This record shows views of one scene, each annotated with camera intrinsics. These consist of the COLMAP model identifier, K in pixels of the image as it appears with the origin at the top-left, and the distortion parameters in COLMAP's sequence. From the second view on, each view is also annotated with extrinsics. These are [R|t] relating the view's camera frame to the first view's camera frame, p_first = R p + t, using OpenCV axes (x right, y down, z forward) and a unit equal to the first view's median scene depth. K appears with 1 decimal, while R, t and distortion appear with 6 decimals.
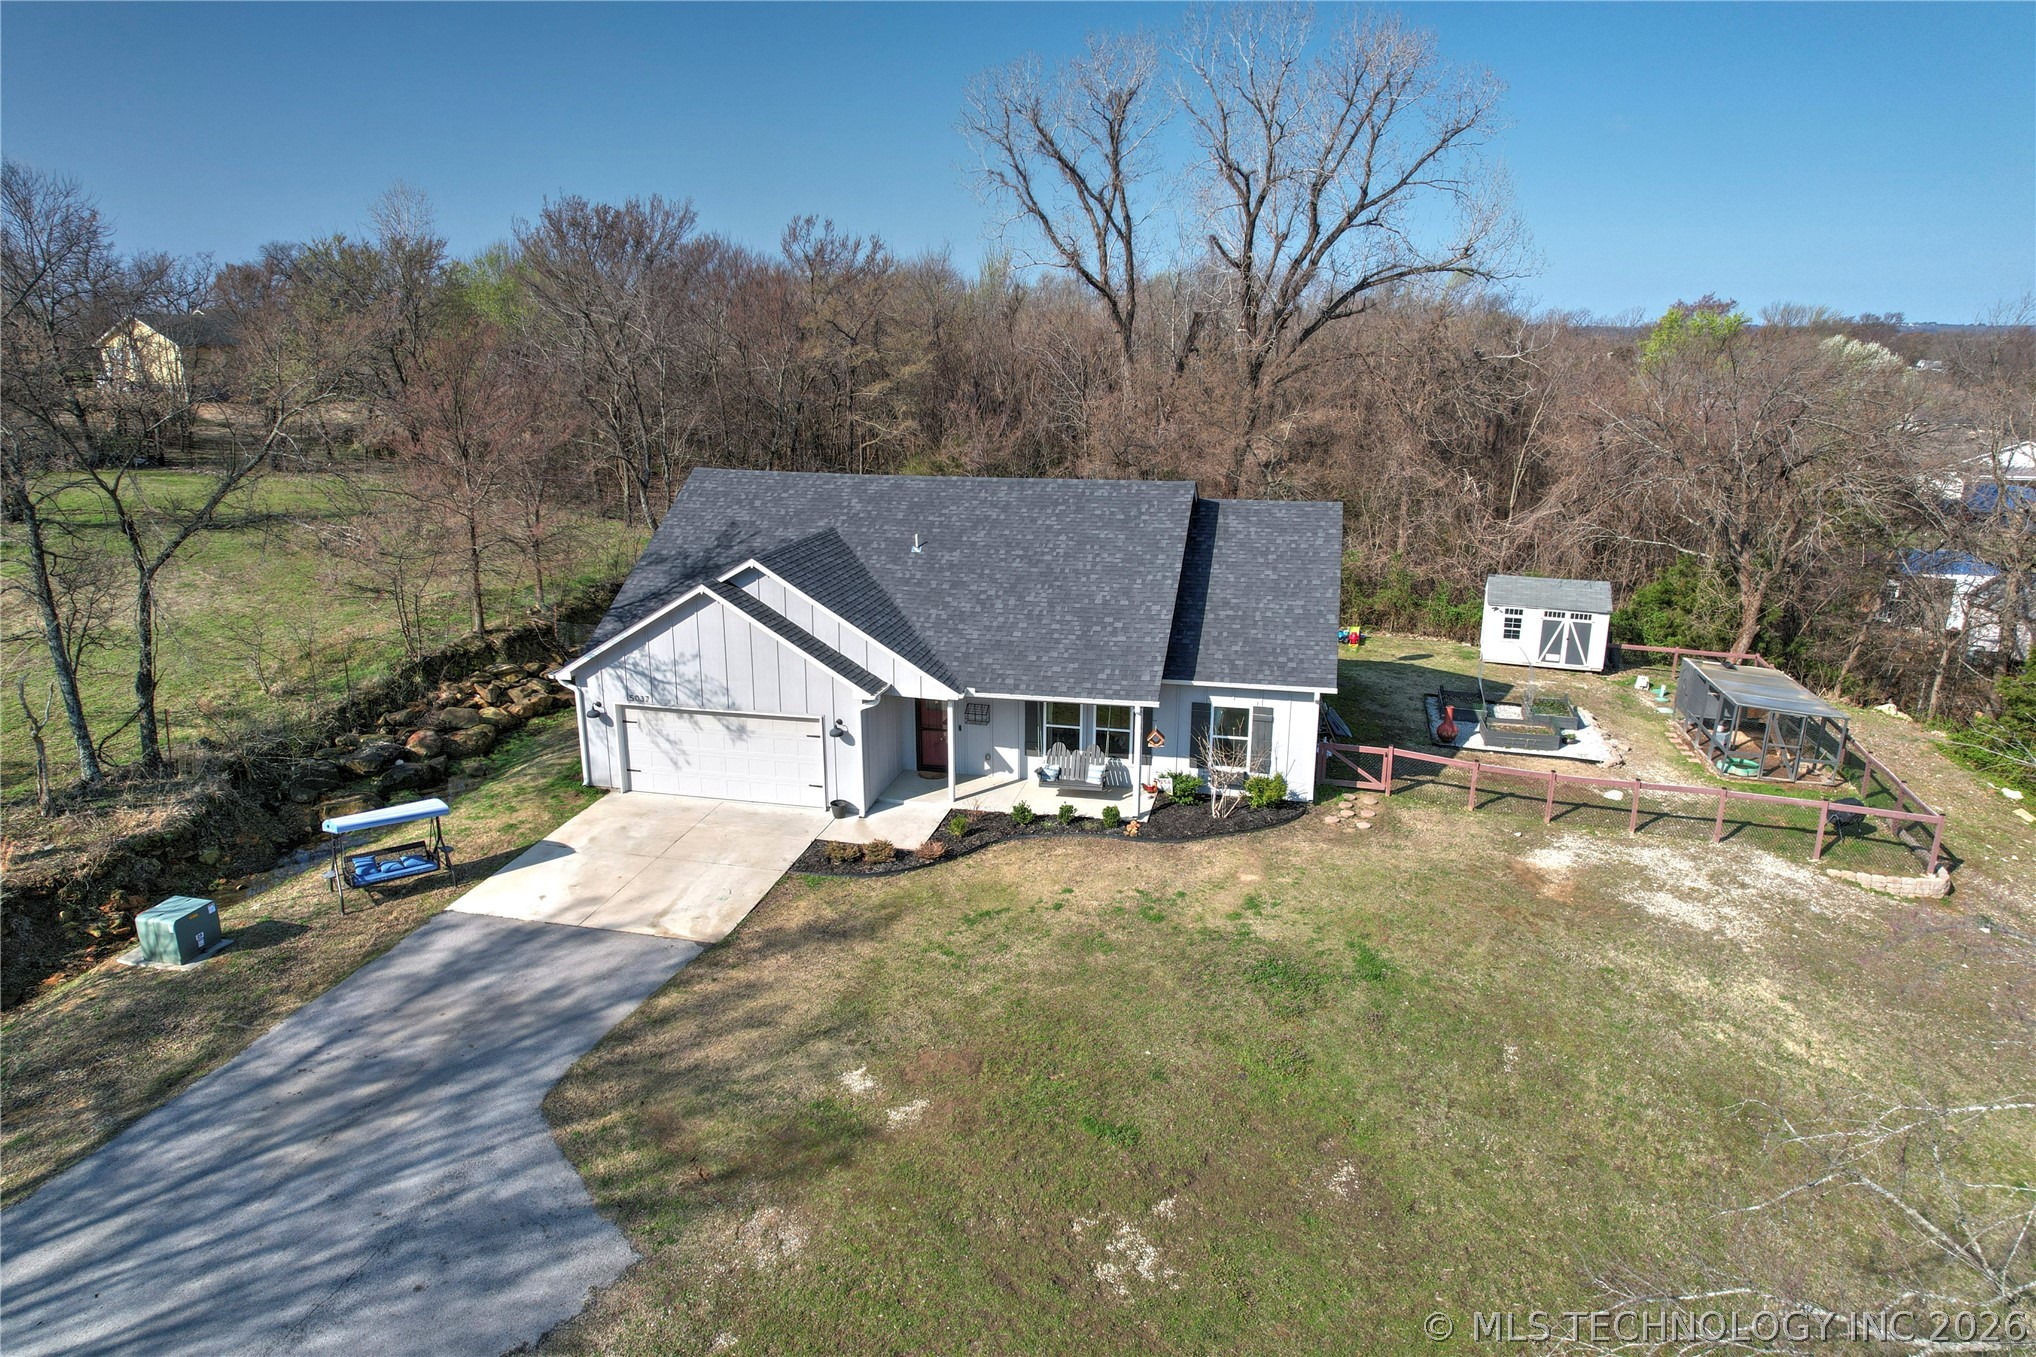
lens RADIAL K [[1302.6, 0, 1021.4], [0, 1302.6, 669.8], [0, 0, 1]] dist [-0.058564, 0.047362]
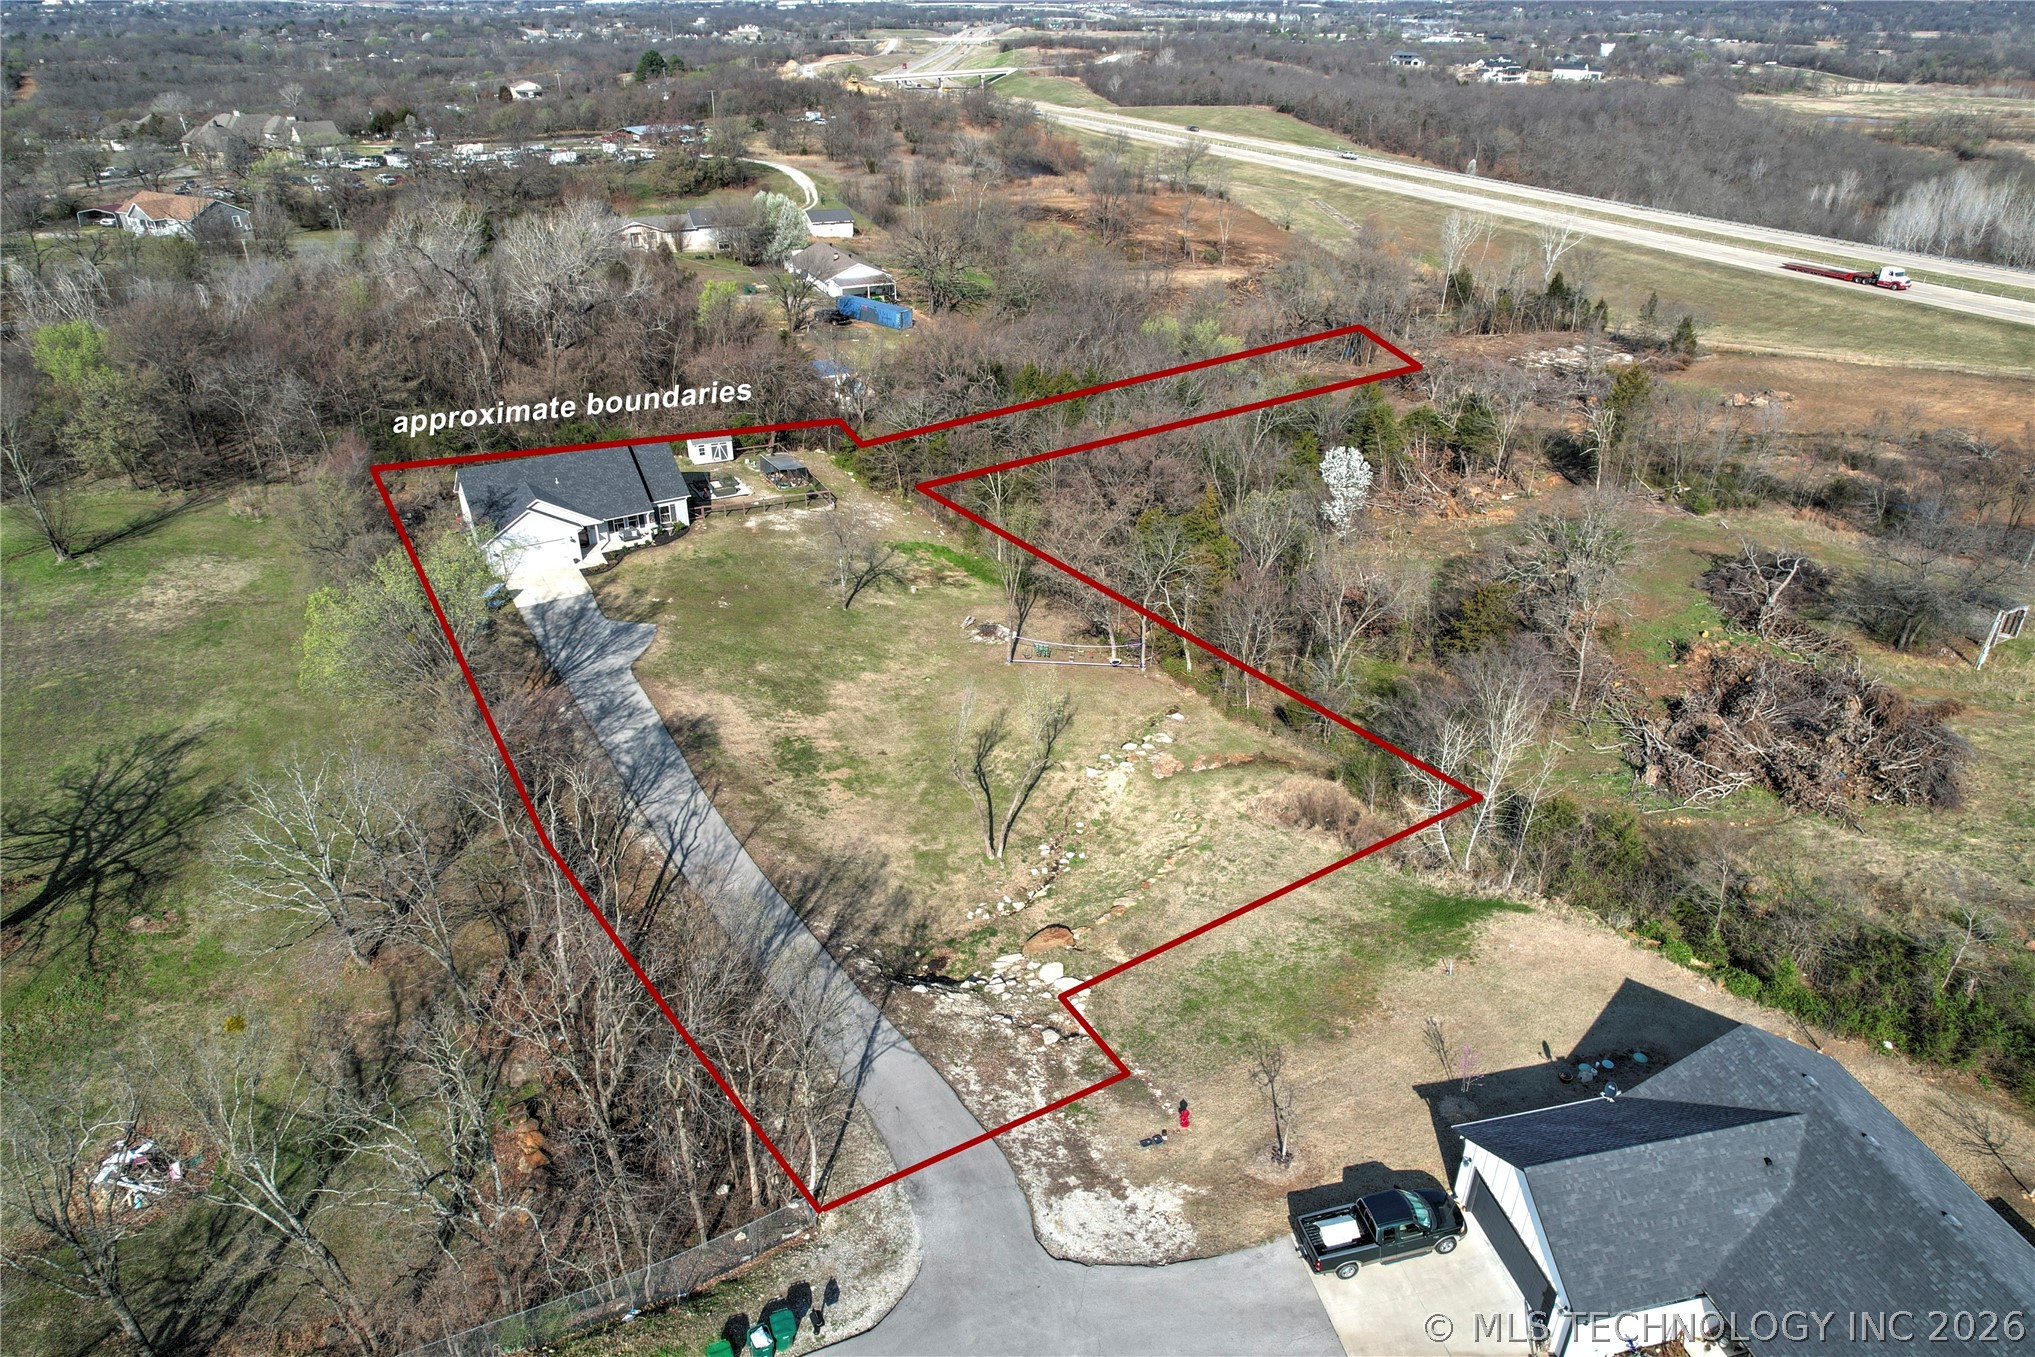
lens RADIAL K [[1301.9, 0, 1013.9], [0, 1301.9, 691.1], [0, 0, 1]] dist [-0.058564, 0.047362]
pose [[0.739168, -0.328807, 0.587807, -1.499749], [0.174881, 0.936501, 0.303946, -0.441301], [-0.650421, -0.121871, 0.749733, -2.576121]]
